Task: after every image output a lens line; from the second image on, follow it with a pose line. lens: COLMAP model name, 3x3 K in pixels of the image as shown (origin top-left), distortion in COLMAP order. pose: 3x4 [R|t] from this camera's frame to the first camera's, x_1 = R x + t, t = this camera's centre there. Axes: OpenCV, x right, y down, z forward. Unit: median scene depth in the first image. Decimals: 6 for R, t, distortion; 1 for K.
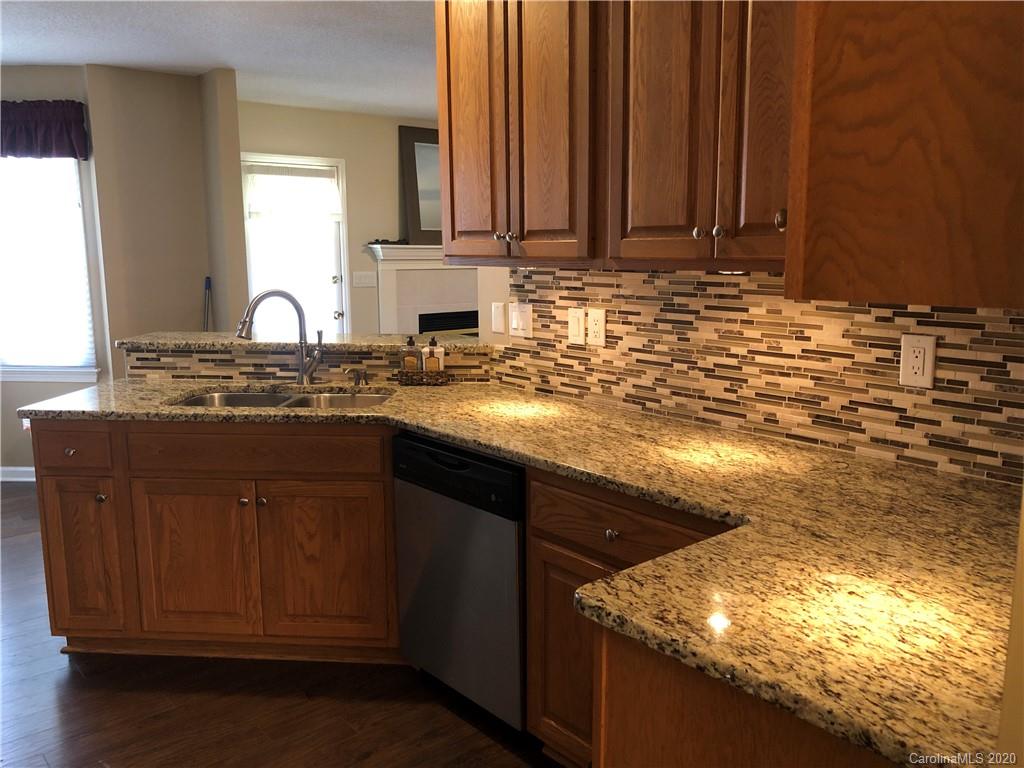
lens RADIAL K [[848.6, 0, 510.6], [0, 848.6, 378.0], [0, 0, 1]] dist [0.035517, -0.029698]
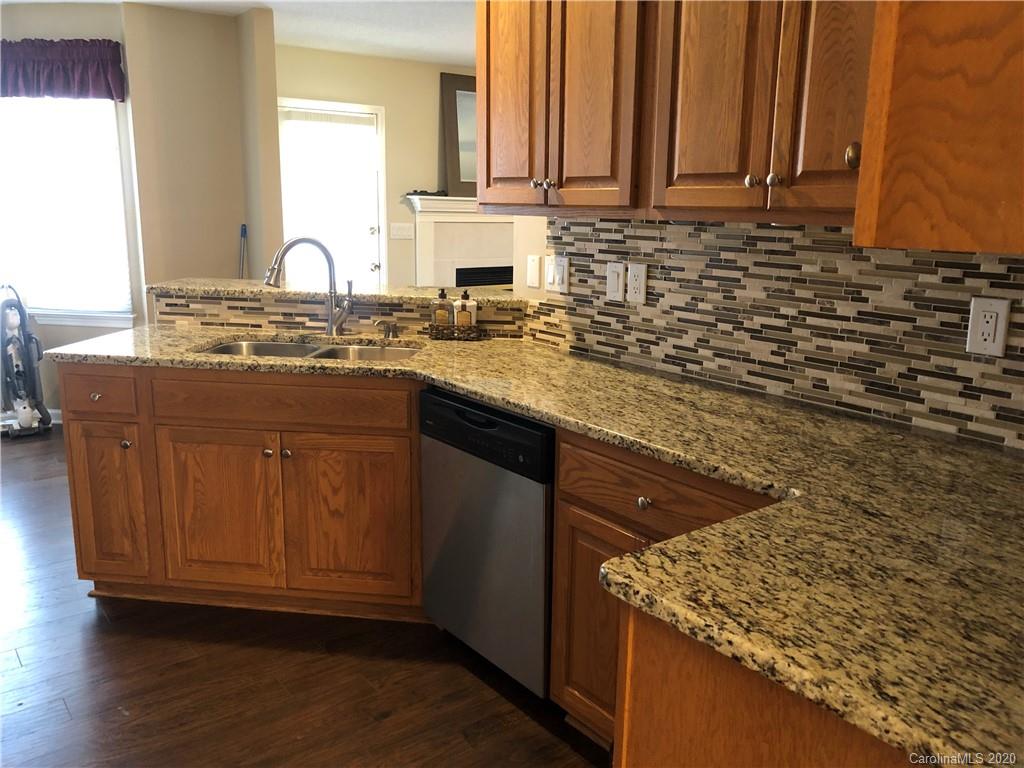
lens RADIAL K [[848.6, 0, 511.8], [0, 848.6, 378.0], [0, 0, 1]] dist [0.035517, -0.029698]
pose [[0.998601, 0.030381, -0.043280, 0.006870], [-0.028232, 0.998378, 0.049439, 0.003153], [0.044712, -0.048148, 0.997839, 0.046522]]
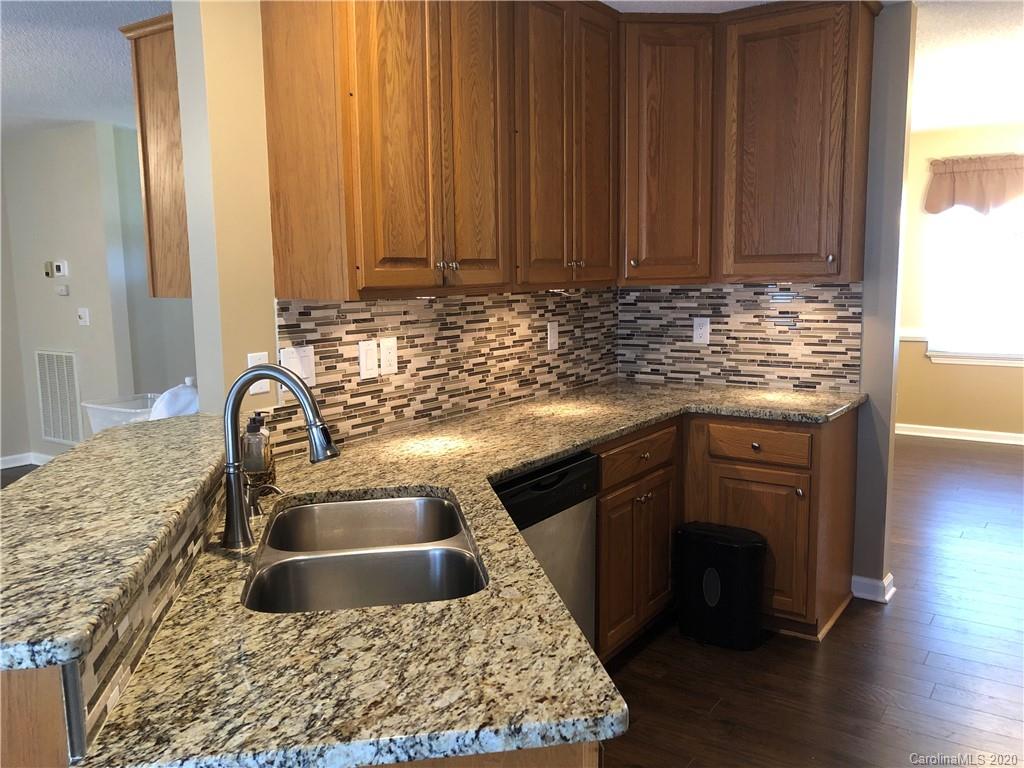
lens RADIAL K [[848.6, 0, 511.2], [0, 848.6, 384.5], [0, 0, 1]] dist [0.035517, -0.029698]
pose [[-0.282892, -0.117209, 0.951963, -0.970161], [0.162556, 0.972289, 0.168018, -0.185402], [-0.945276, 0.202278, -0.256000, 1.212705]]
